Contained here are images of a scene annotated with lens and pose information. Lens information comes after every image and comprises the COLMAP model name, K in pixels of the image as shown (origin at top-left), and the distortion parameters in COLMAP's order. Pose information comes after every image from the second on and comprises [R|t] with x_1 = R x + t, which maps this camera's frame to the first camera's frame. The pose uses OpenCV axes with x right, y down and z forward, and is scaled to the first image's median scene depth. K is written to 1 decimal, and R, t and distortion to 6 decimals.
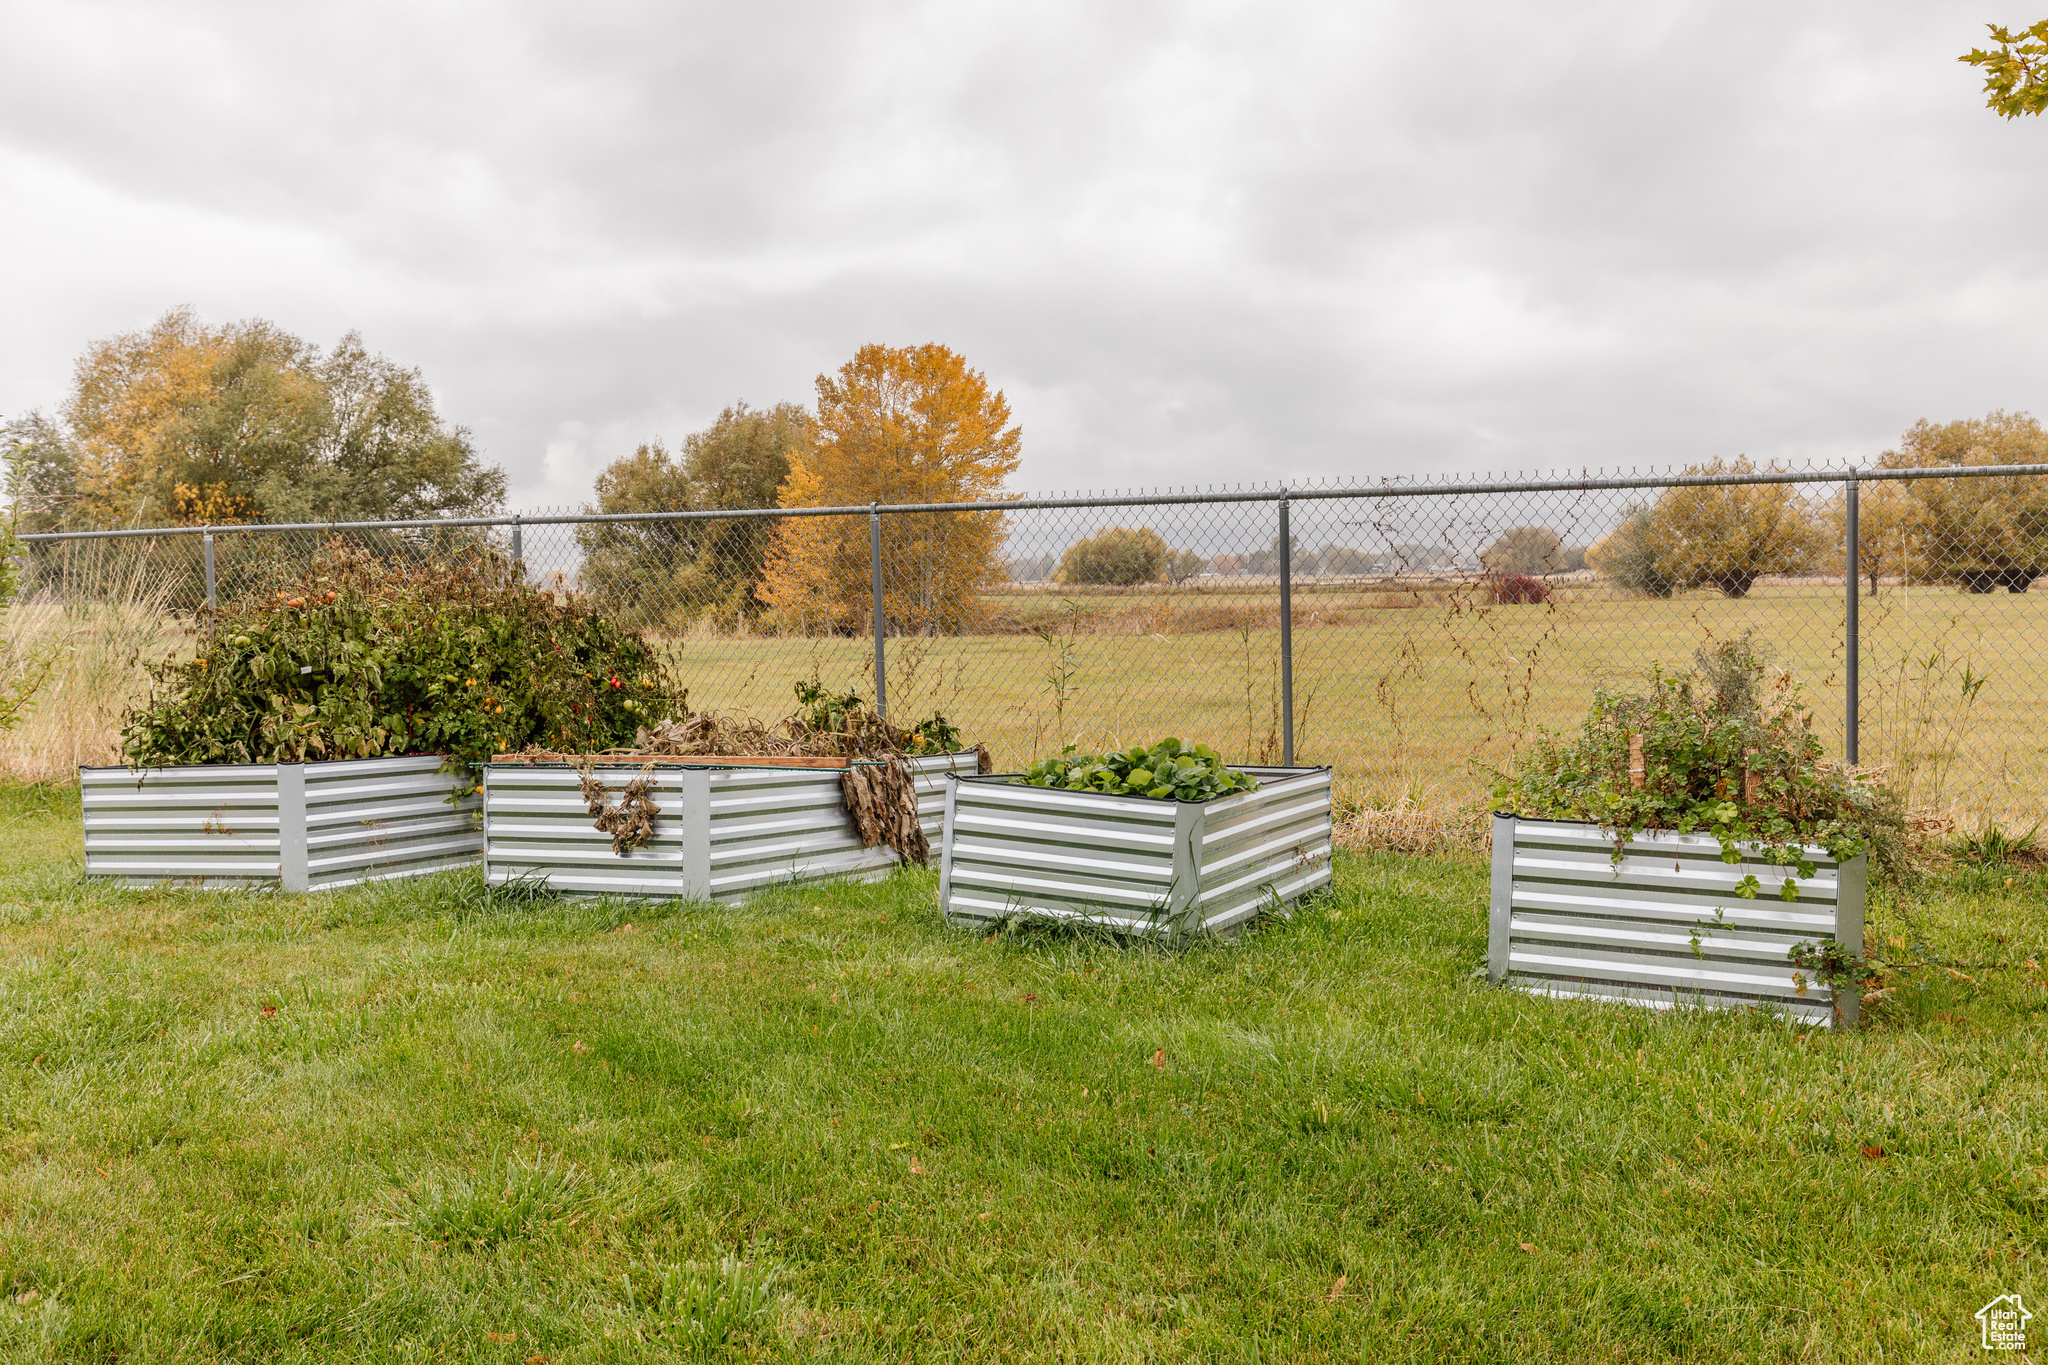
lens RADIAL K [[1829.6, 0, 1023.6], [0, 1829.6, 678.8], [0, 0, 1]] dist [-0.006894, 0.021145]
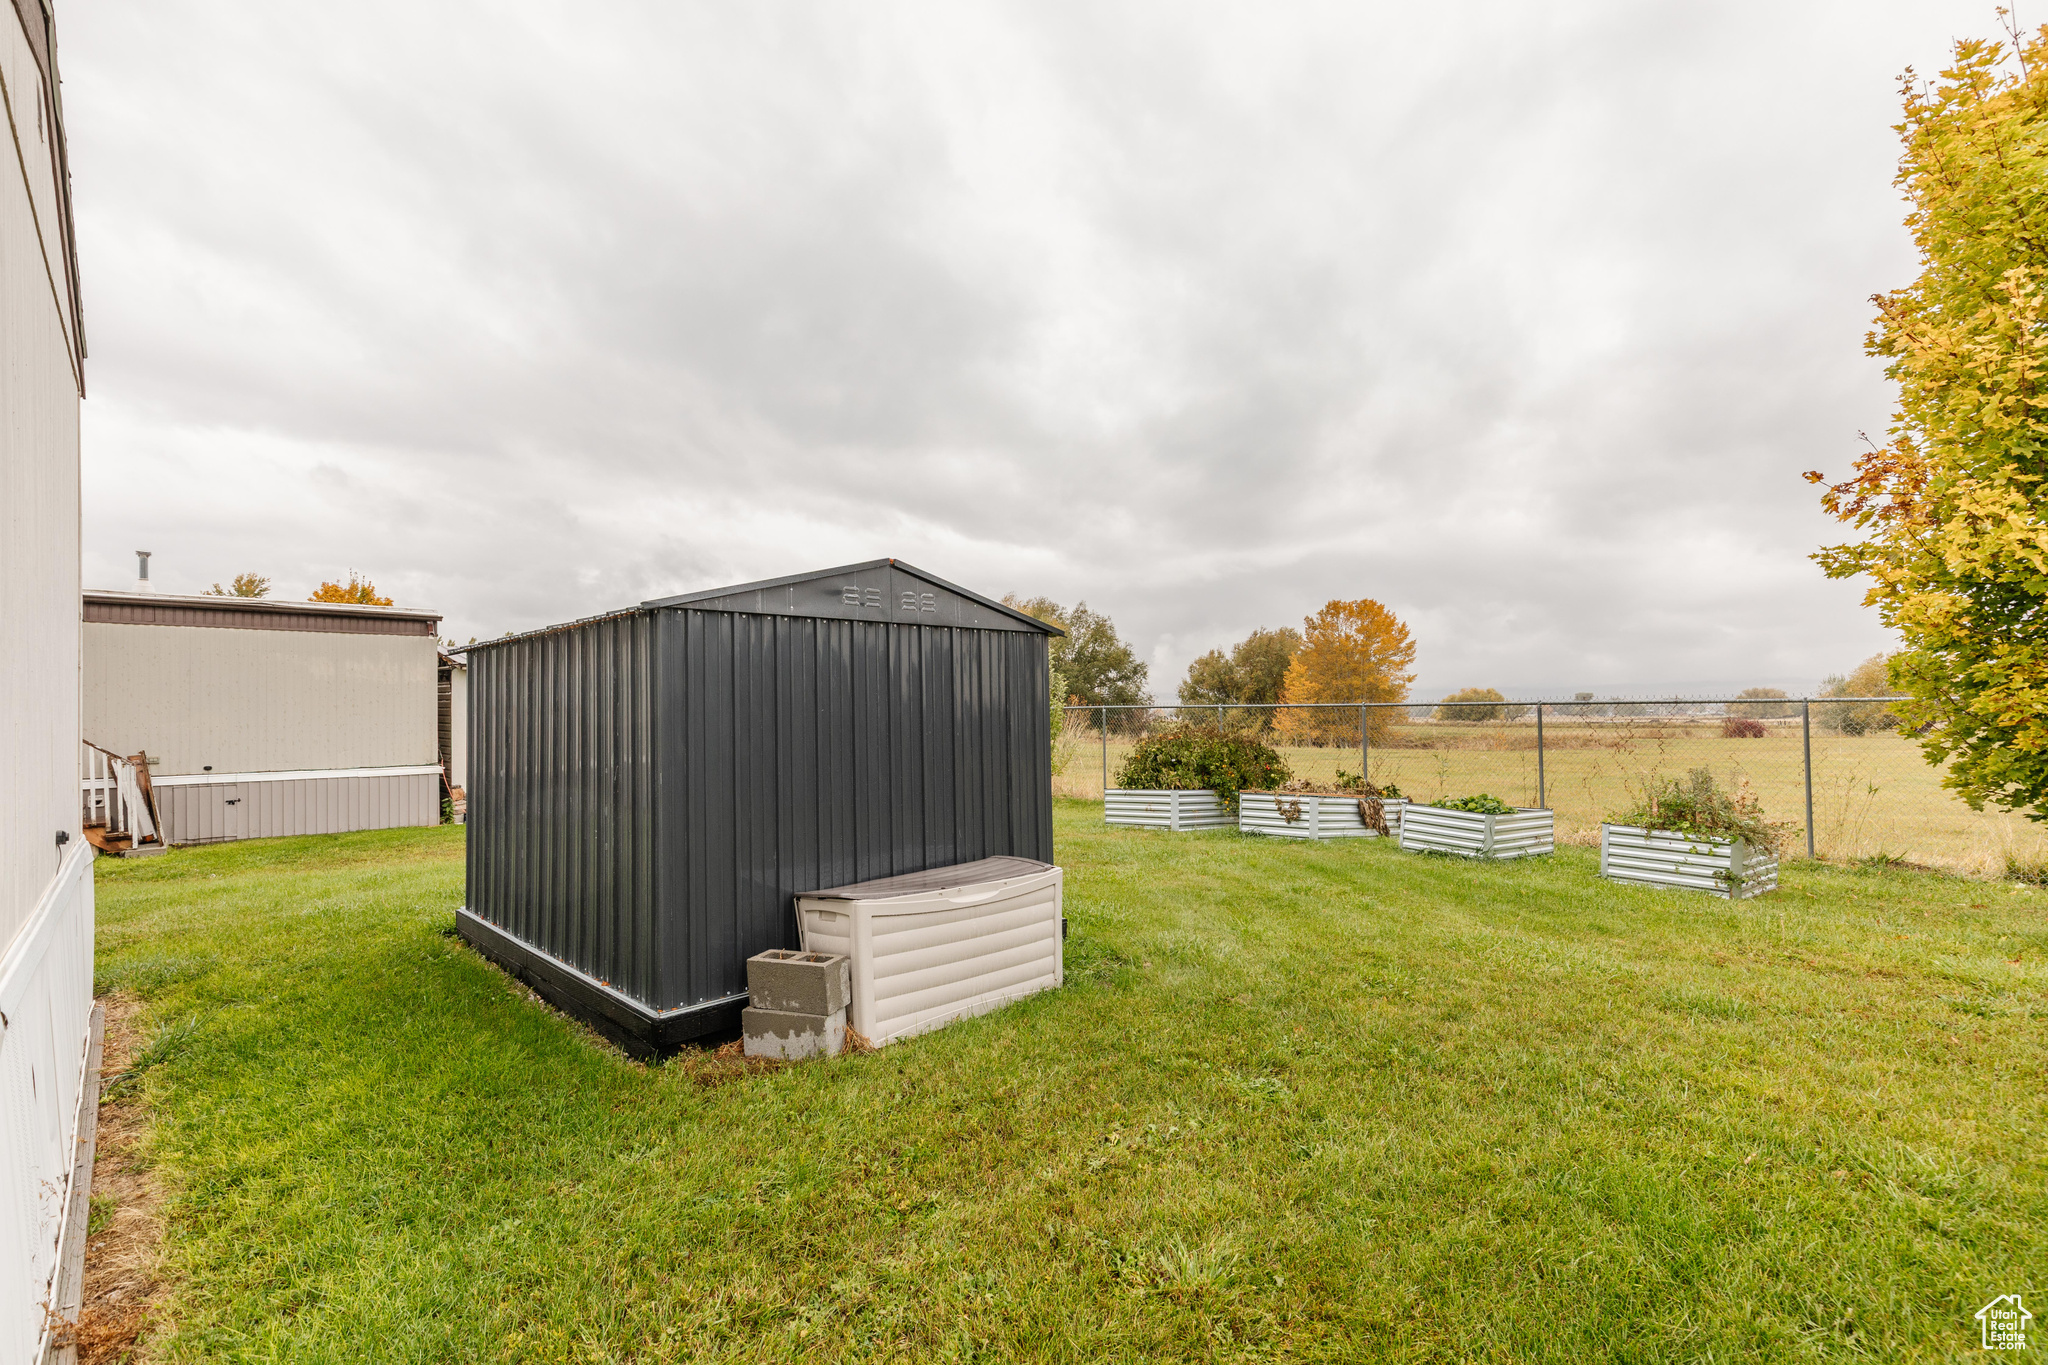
lens RADIAL K [[939.9, 0, 1010.0], [0, 939.9, 687.8], [0, 0, 1]] dist [0.008027, -0.000764]
pose [[0.918627, 0.002128, -0.395121, -0.020518], [-0.034238, 0.996653, -0.074233, 0.000794], [0.393640, 0.081721, 0.915625, -0.651709]]
